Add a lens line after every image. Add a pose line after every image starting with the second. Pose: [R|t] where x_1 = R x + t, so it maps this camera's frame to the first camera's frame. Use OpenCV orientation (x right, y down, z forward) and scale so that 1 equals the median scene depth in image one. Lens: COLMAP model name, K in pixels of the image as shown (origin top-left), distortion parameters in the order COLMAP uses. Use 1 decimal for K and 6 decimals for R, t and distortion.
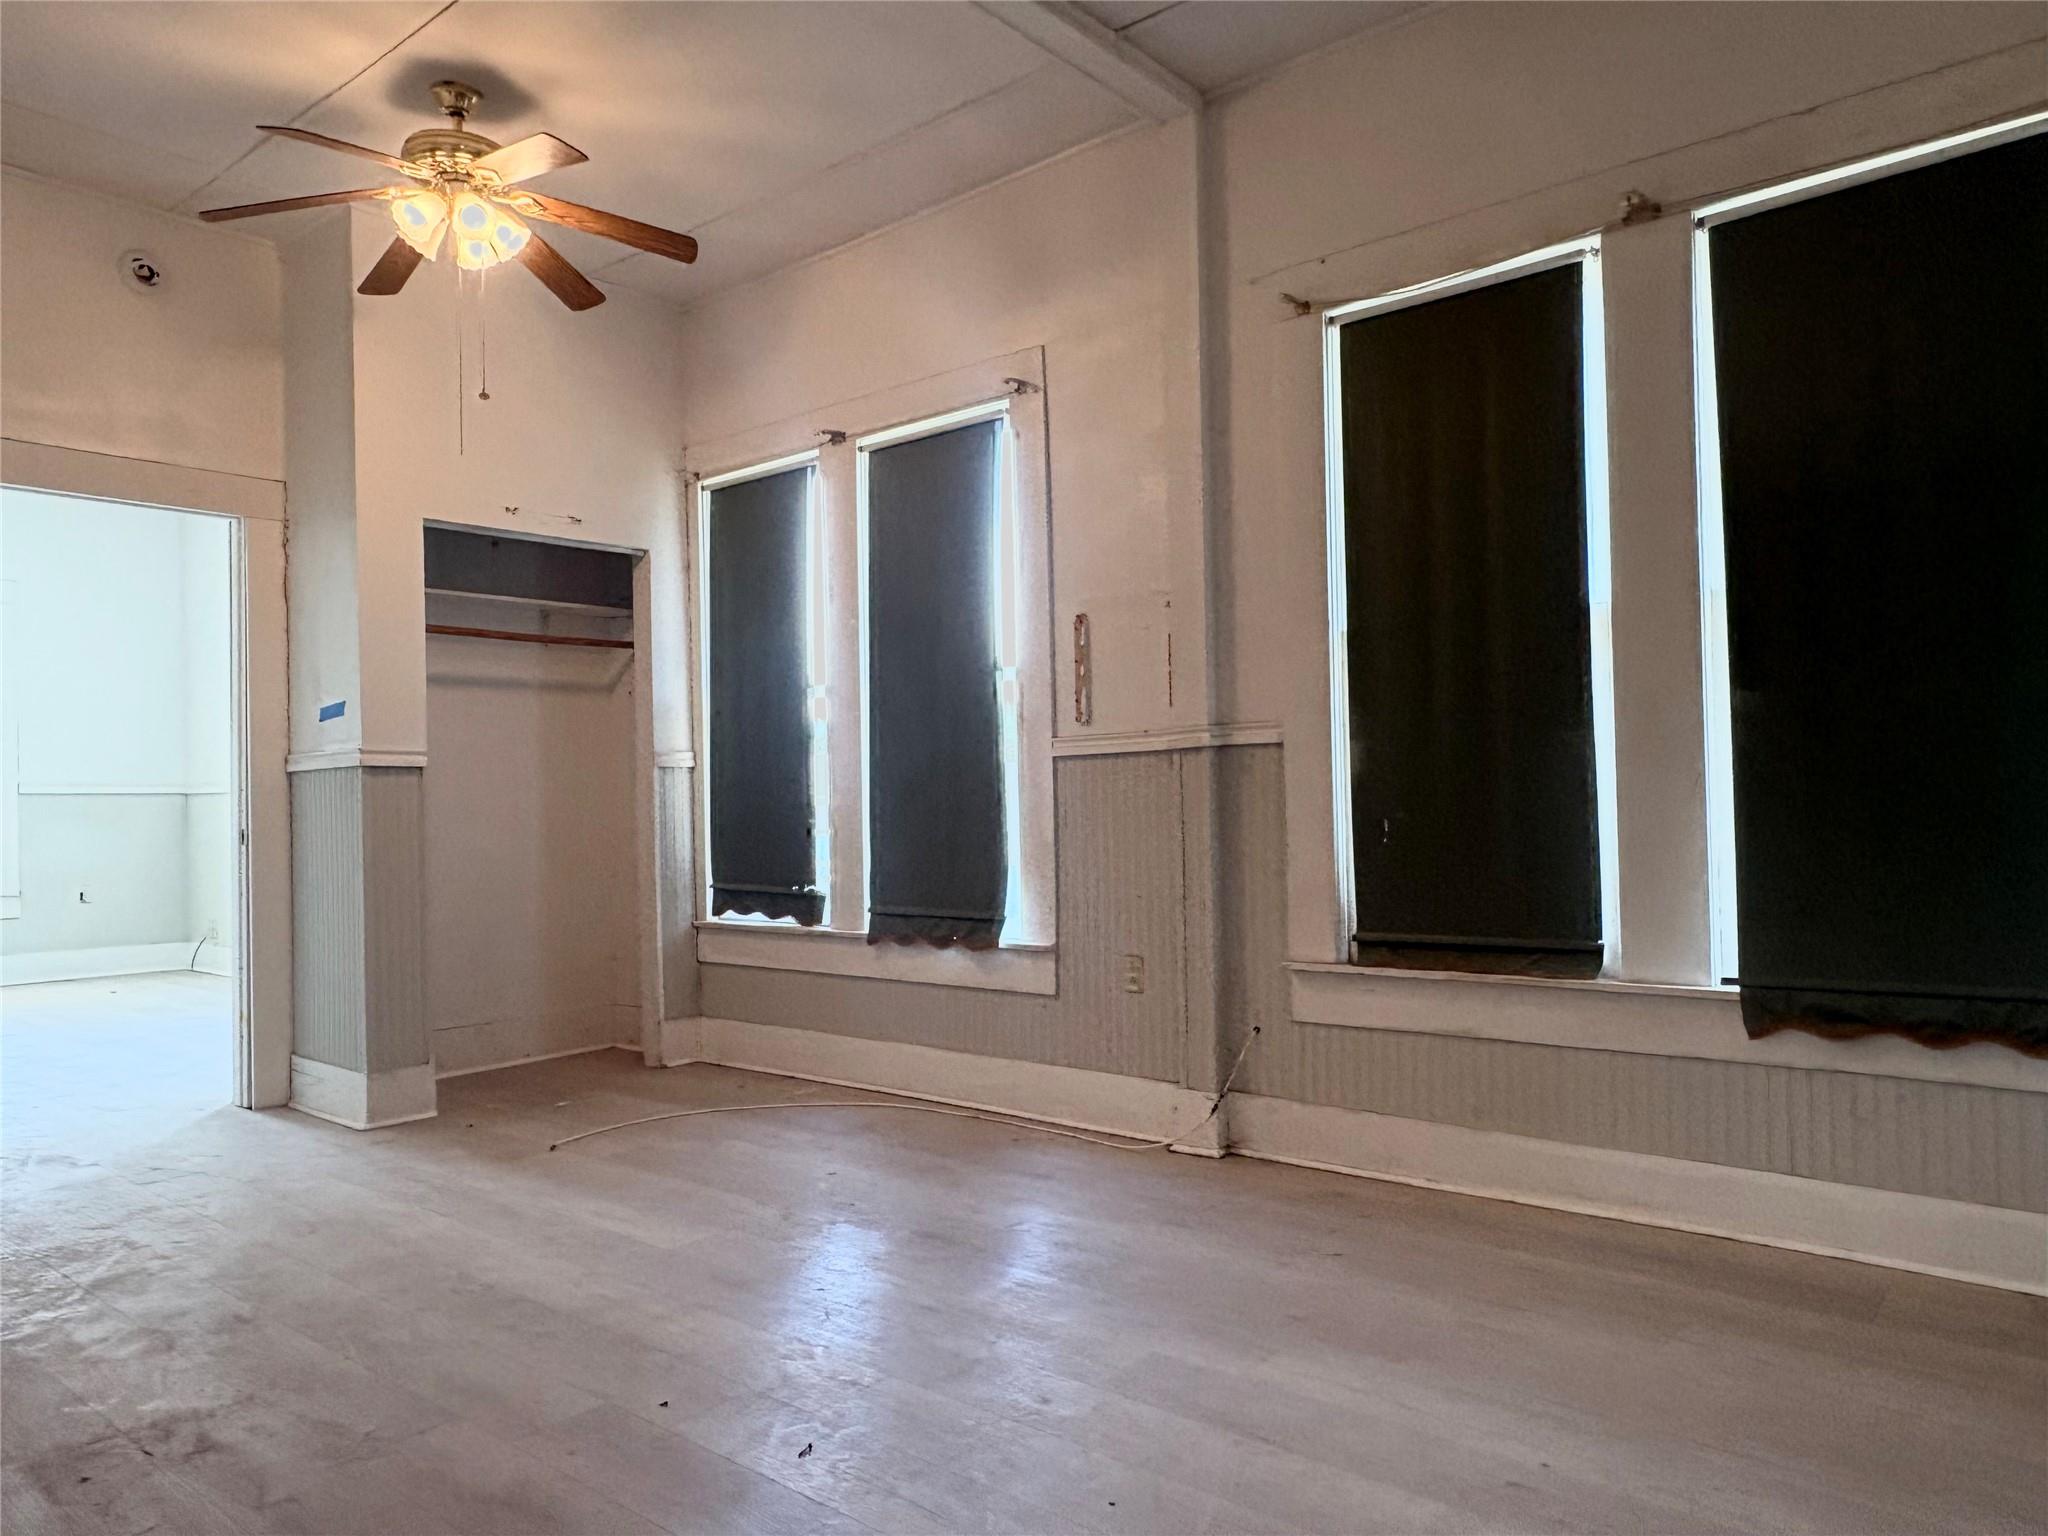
lens RADIAL K [[1387.7, 0, 1011.7], [0, 1387.7, 769.2], [0, 0, 1]] dist [0.005840, 0.002867]
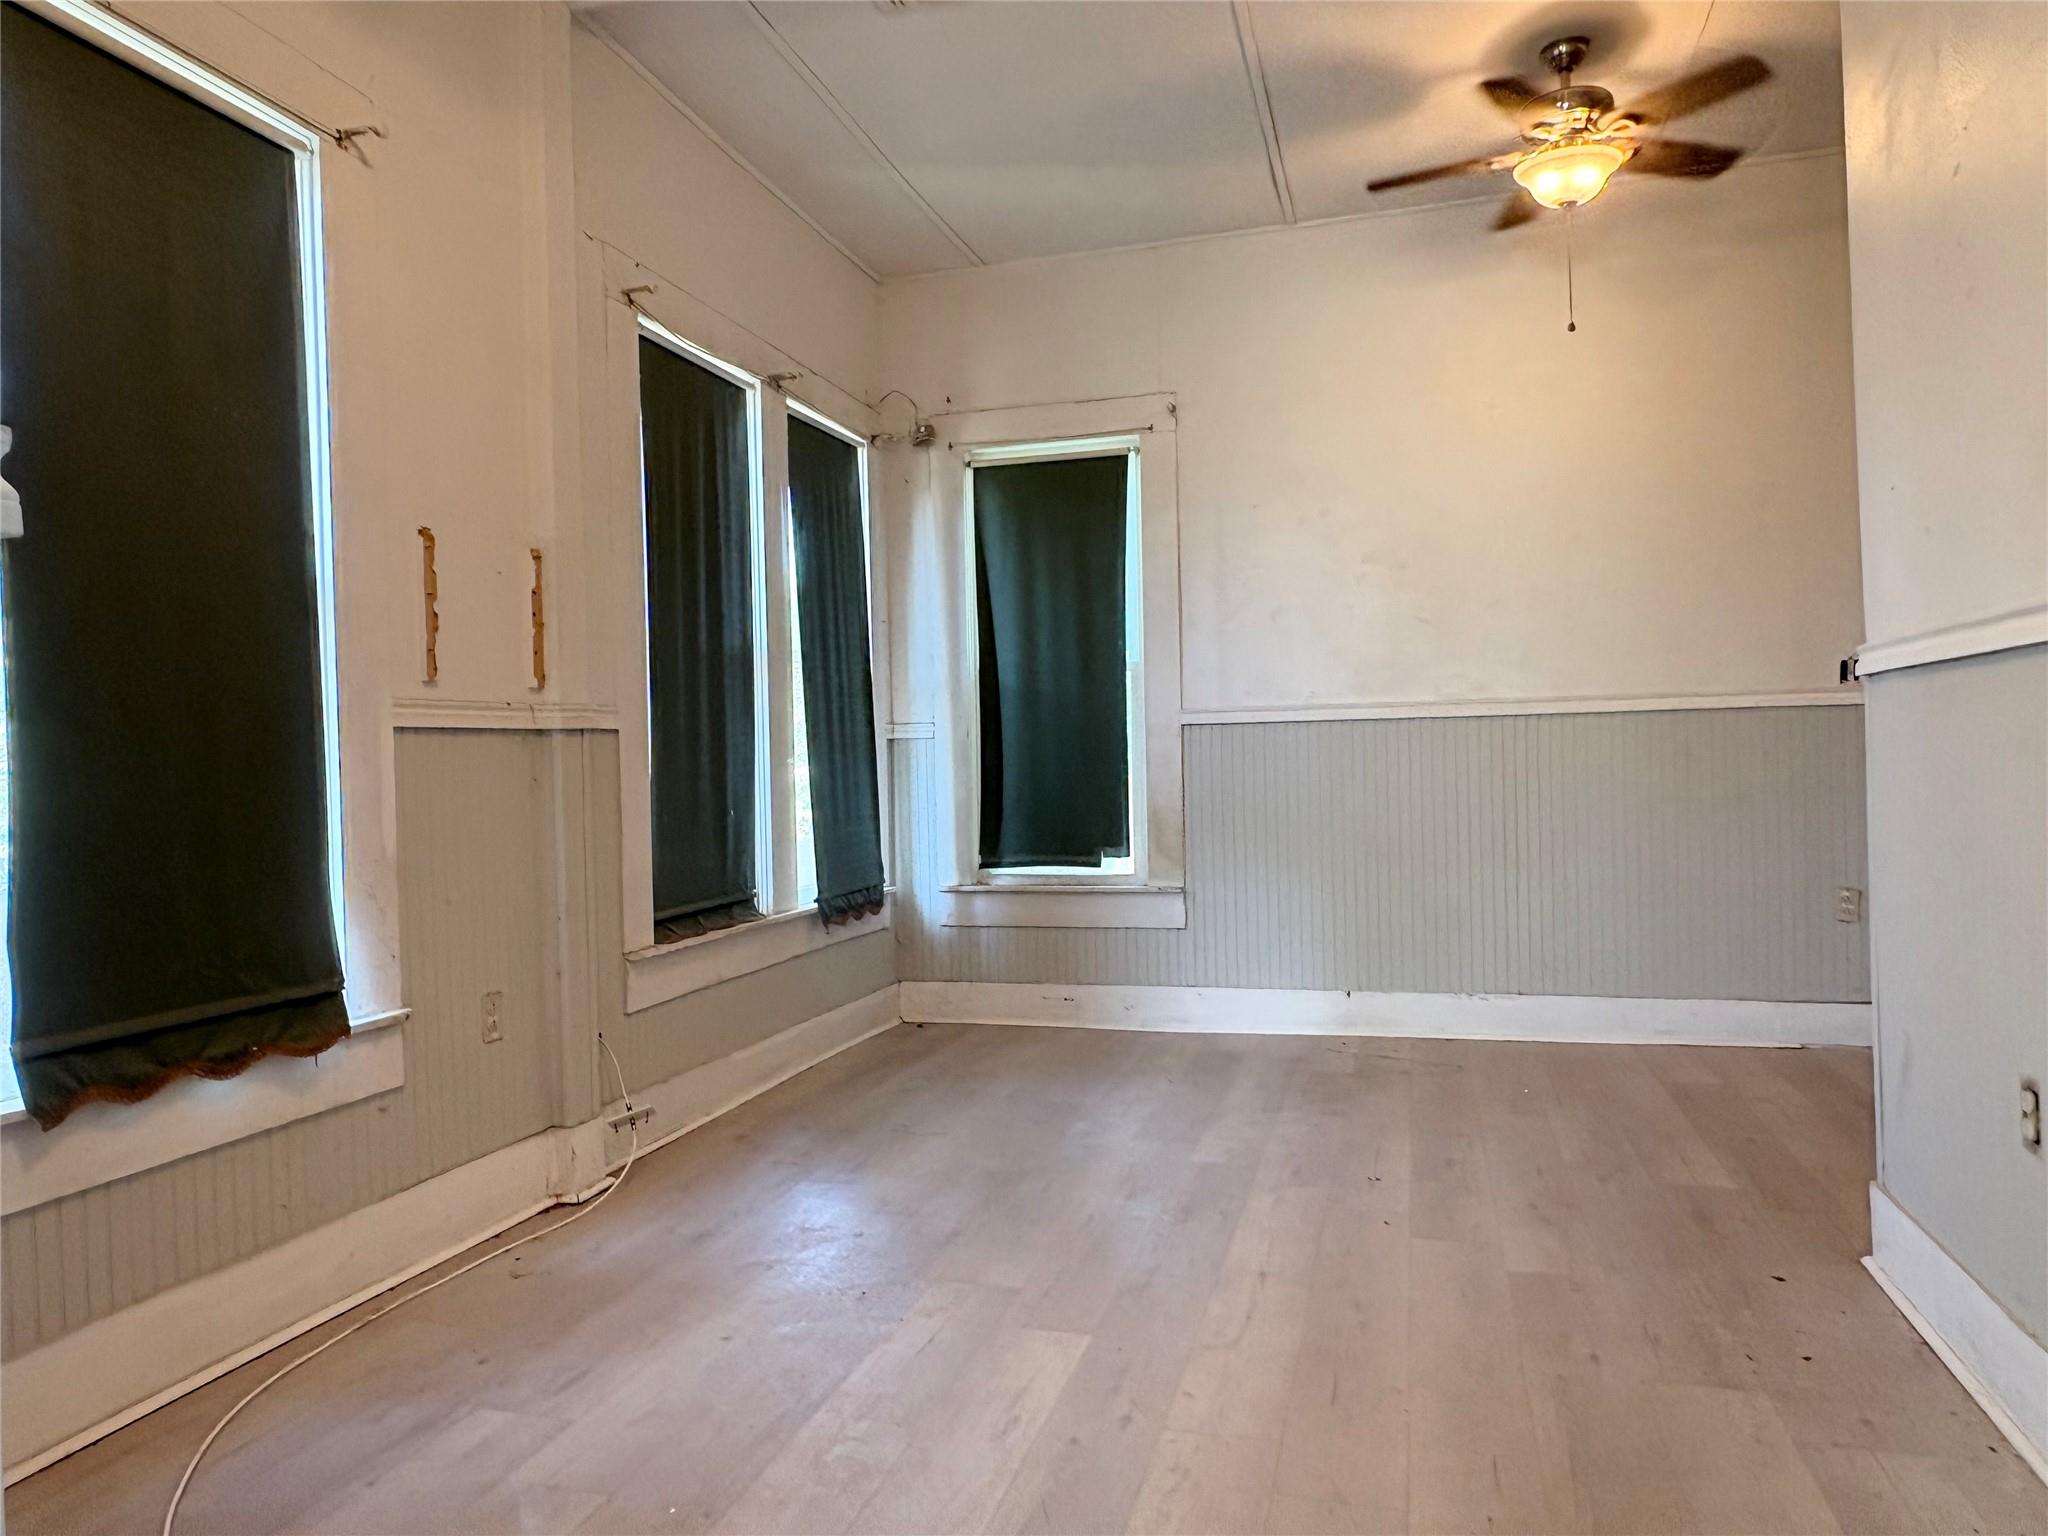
lens RADIAL K [[1387.7, 0, 1010.5], [0, 1387.7, 764.8], [0, 0, 1]] dist [0.005840, 0.002867]
pose [[-0.415737, 0.038559, 0.908667, -0.754576], [0.026135, 0.999195, -0.030443, 0.040188], [-0.909109, 0.011091, -0.416410, 1.086453]]
